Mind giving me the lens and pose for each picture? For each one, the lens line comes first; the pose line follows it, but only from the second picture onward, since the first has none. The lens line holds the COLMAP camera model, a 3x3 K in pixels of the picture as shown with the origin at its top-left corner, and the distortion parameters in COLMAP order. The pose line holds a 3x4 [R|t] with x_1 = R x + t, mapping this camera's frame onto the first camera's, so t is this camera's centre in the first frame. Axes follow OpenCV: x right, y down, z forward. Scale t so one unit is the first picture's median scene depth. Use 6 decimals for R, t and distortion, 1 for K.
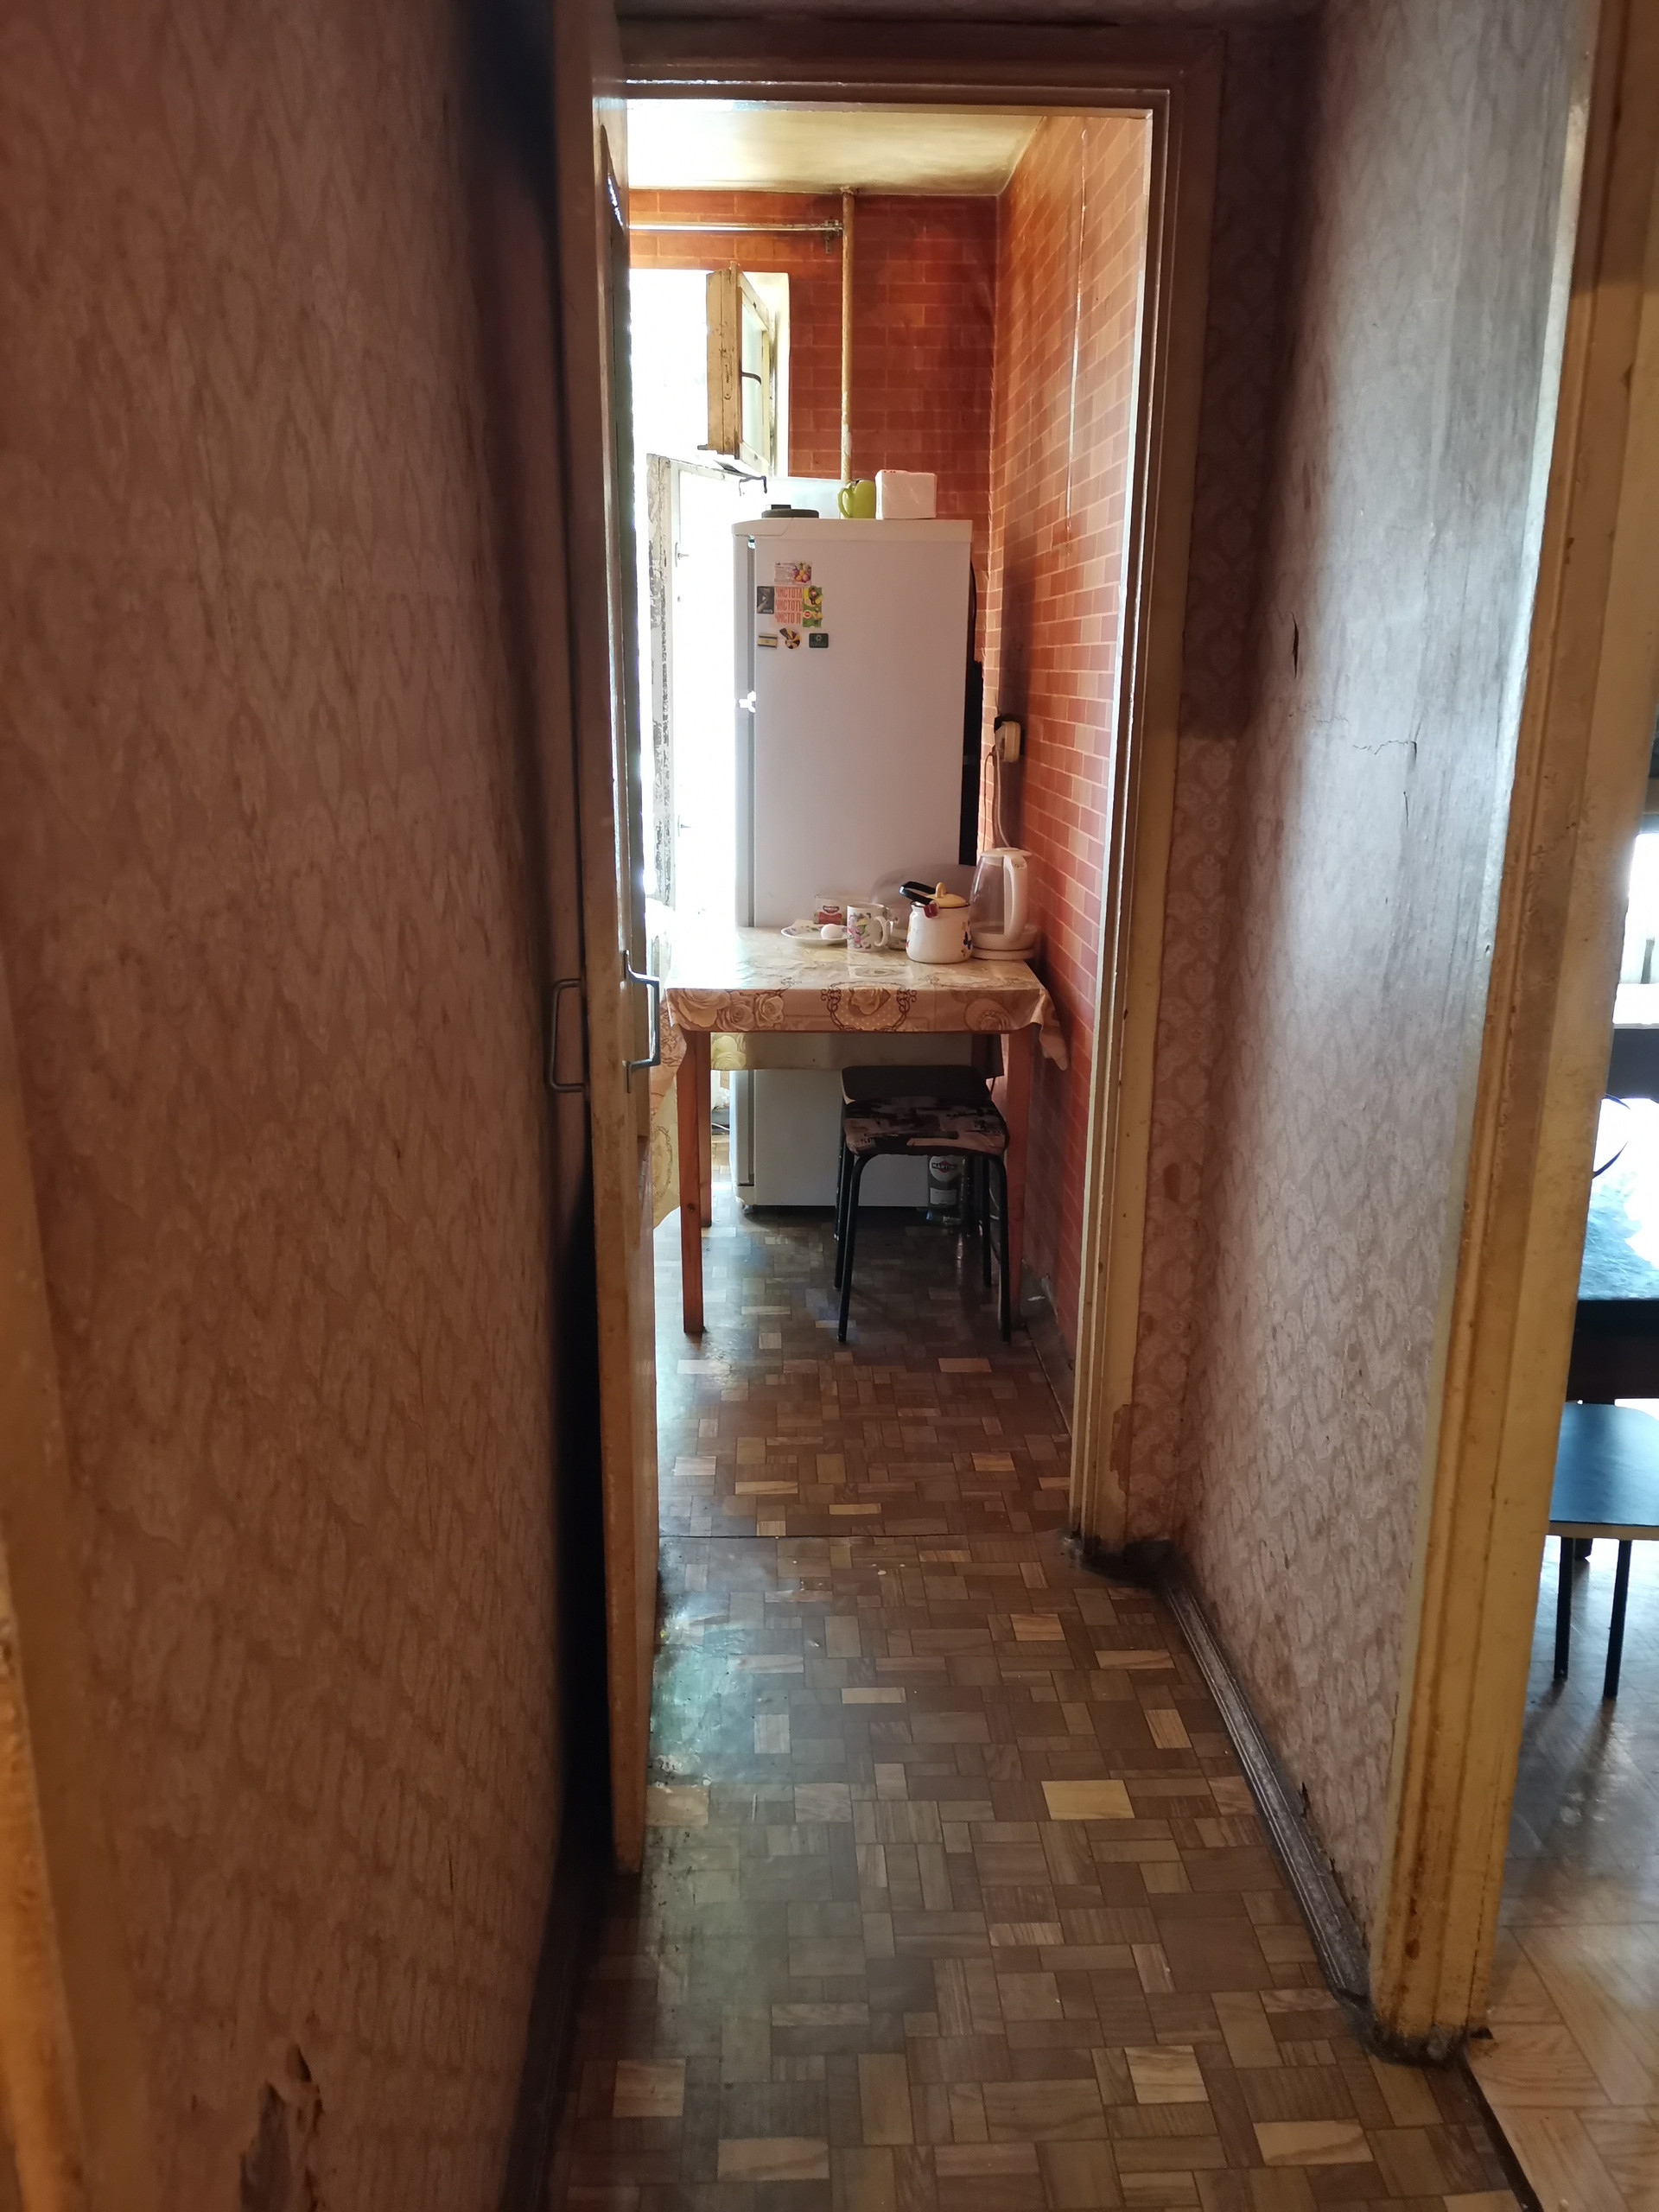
lens RADIAL K [[1666.3, 0, 838.6], [0, 1666.3, 1098.6], [0, 0, 1]] dist [0.037505, -0.001138]
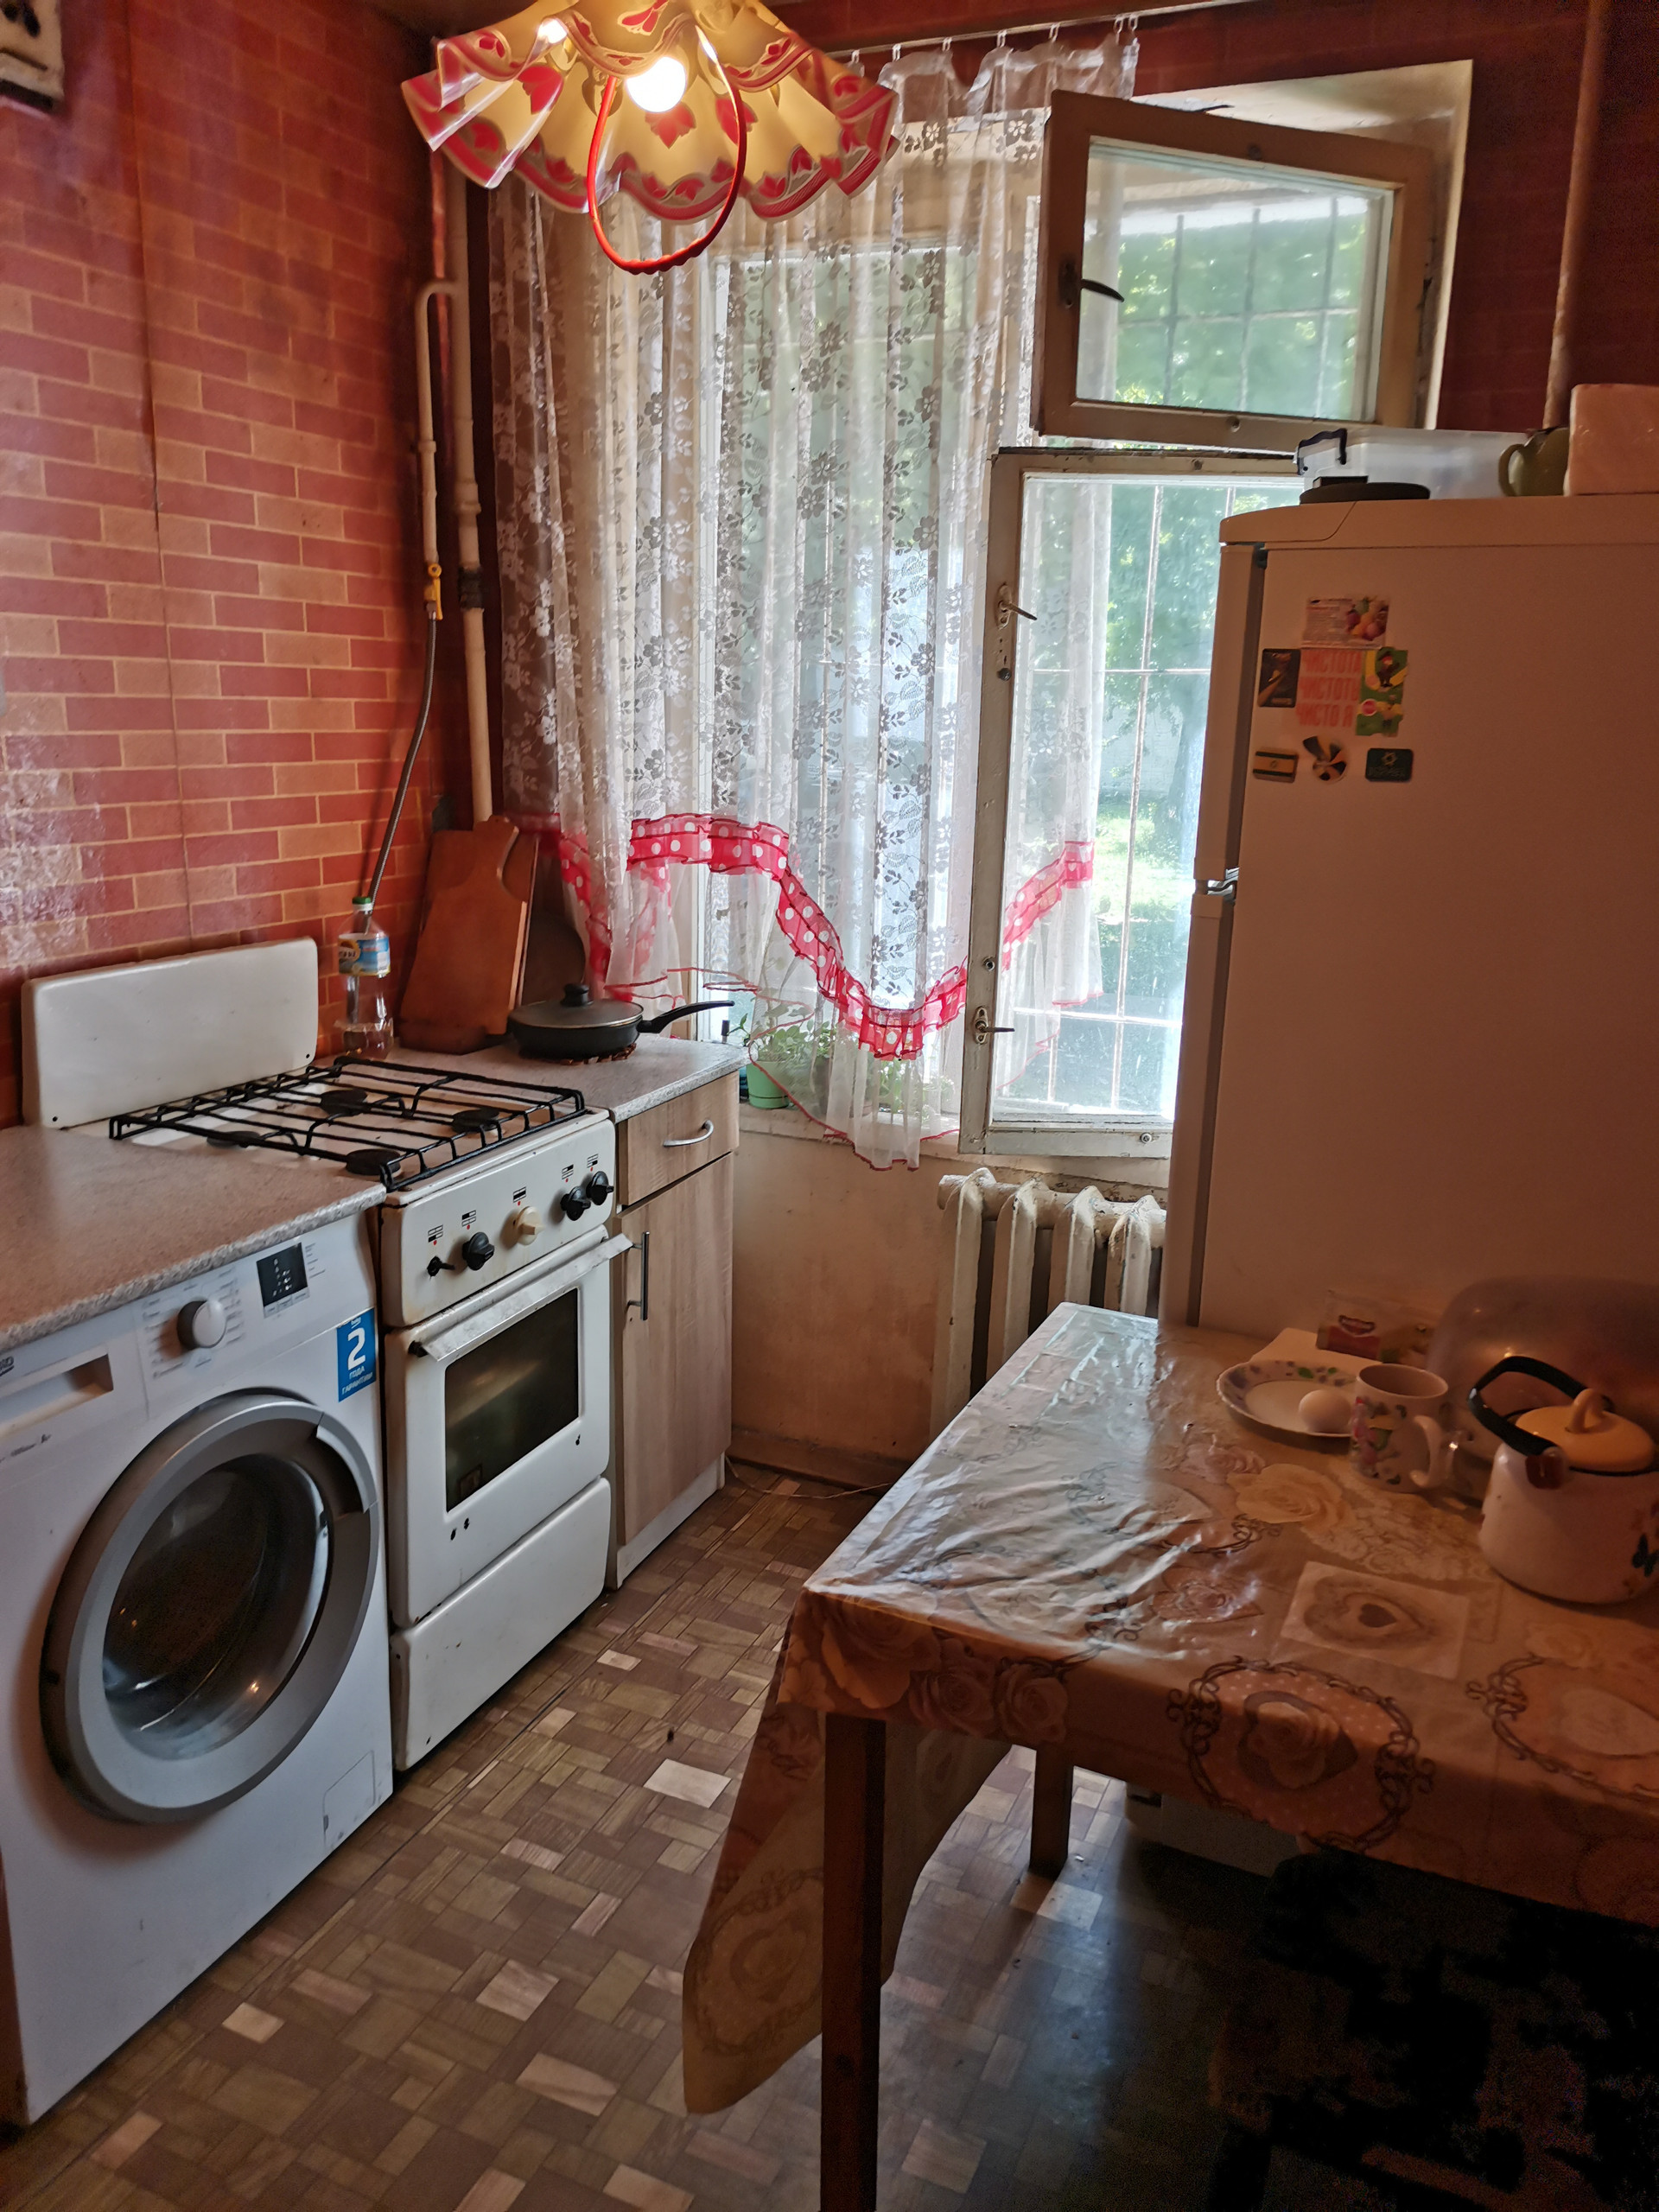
lens RADIAL K [[1666.3, 0, 823.1], [0, 1666.3, 1121.2], [0, 0, 1]] dist [0.037505, -0.001138]
pose [[0.897491, 0.120041, -0.424383, 0.055803], [-0.136250, 0.990643, -0.007932, -0.153026], [0.419459, 0.064941, 0.905448, 0.526678]]
